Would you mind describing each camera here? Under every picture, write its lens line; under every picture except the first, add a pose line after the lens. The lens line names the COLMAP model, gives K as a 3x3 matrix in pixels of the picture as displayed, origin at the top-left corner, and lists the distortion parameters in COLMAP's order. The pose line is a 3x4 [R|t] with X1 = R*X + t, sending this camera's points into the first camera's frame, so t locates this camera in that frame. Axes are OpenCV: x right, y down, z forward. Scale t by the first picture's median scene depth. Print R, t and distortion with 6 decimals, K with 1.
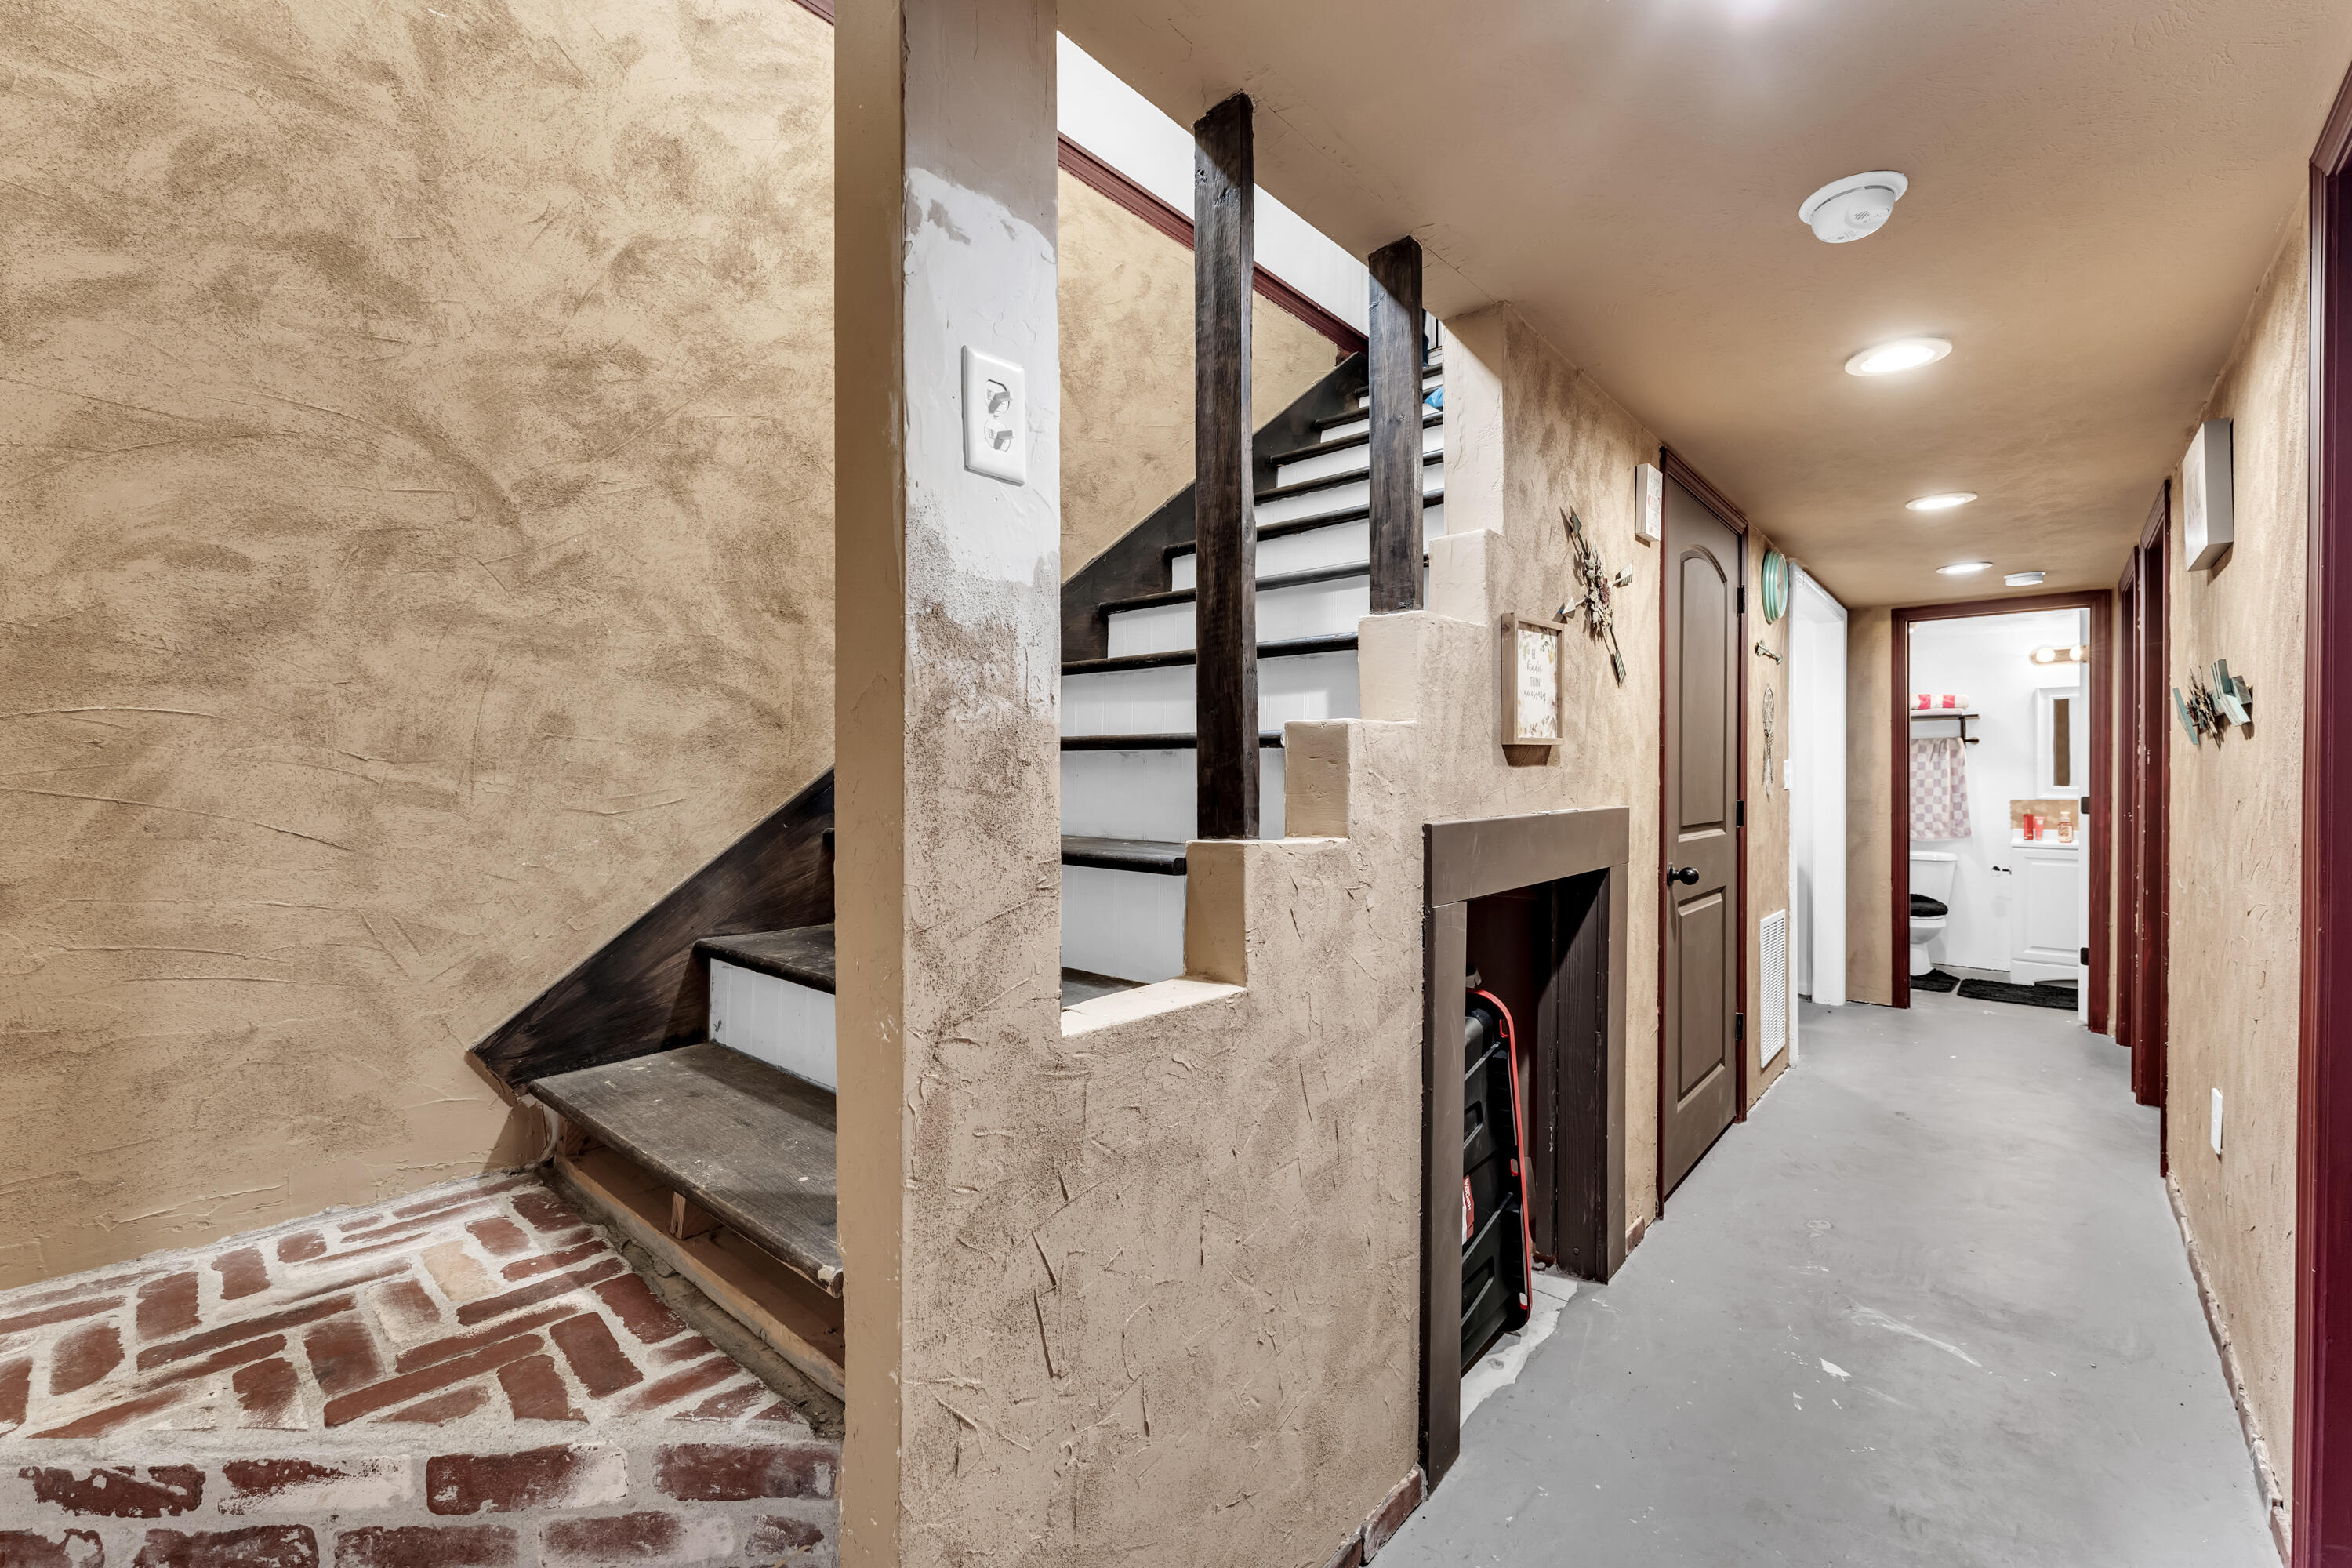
lens RADIAL K [[955.4, 0, 1182.4], [0, 955.4, 782.1], [0, 0, 1]] dist [-0.000036, -0.000980]
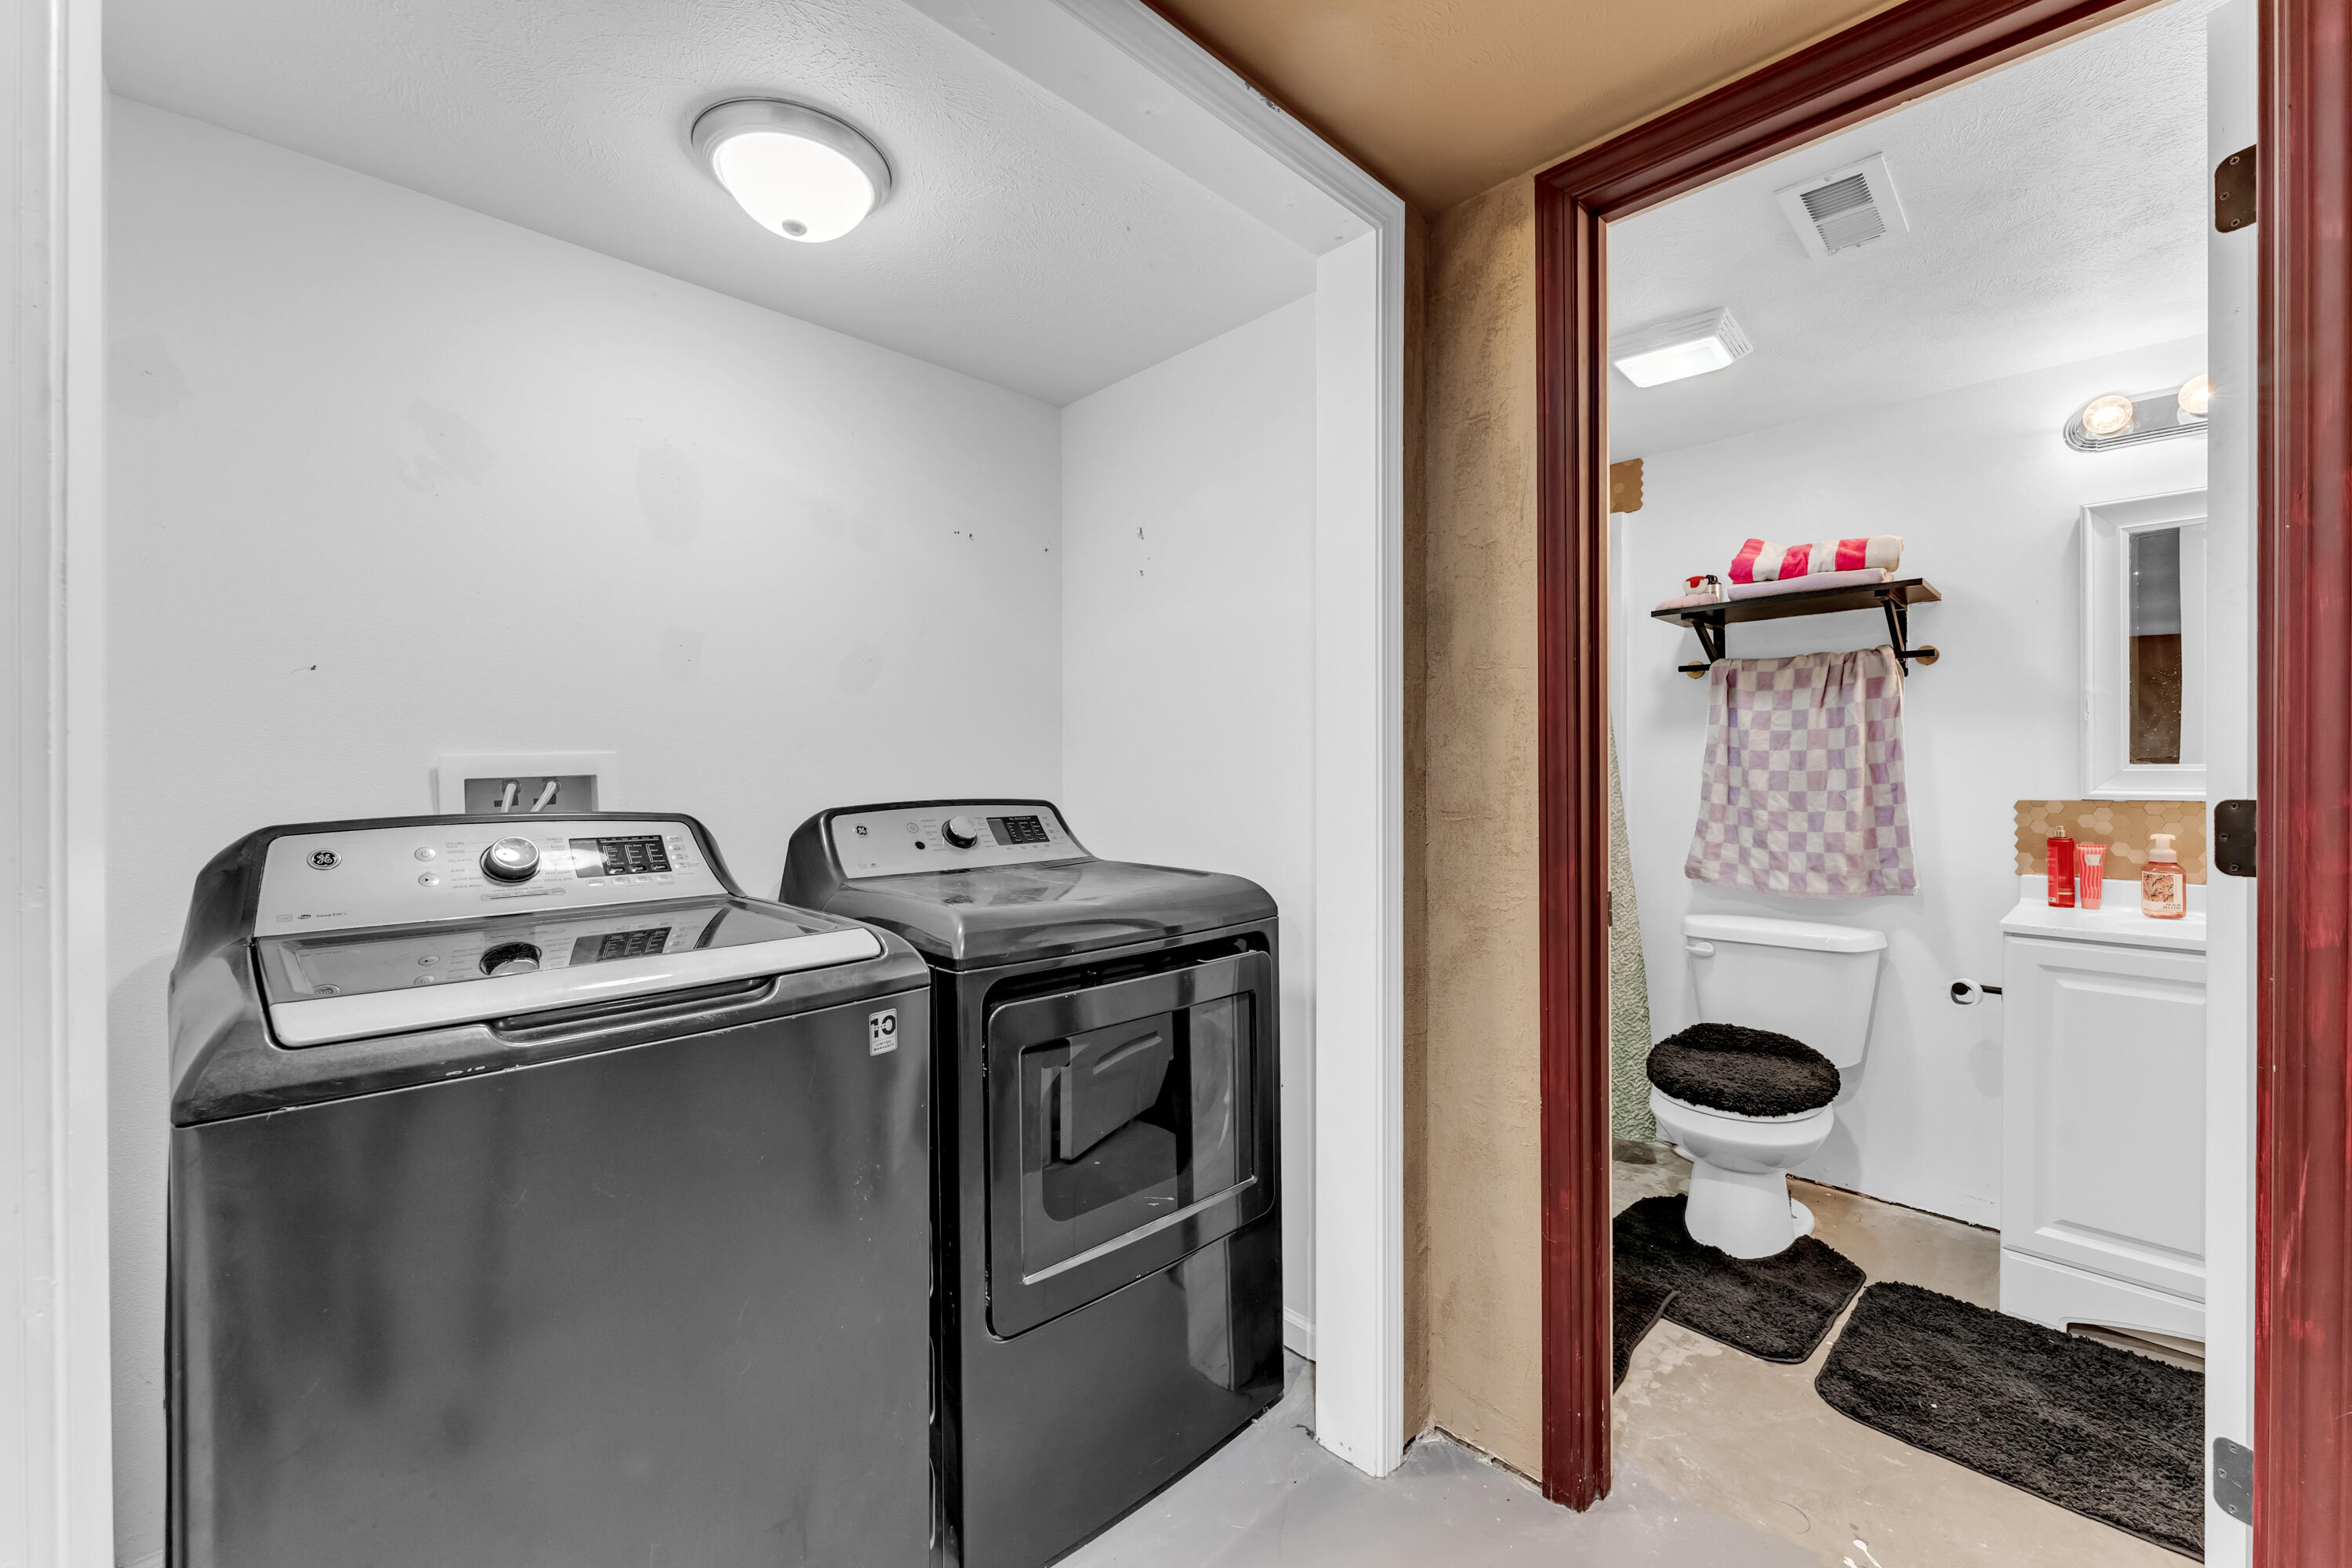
lens RADIAL K [[955.4, 0, 1159.1], [0, 955.4, 775.4], [0, 0, 1]] dist [-0.000036, -0.000980]
pose [[0.997173, -0.002824, -0.075090, 0.554452], [0.002954, 0.999994, 0.001622, 0.006577], [0.075085, -0.001839, 0.997175, 0.591475]]
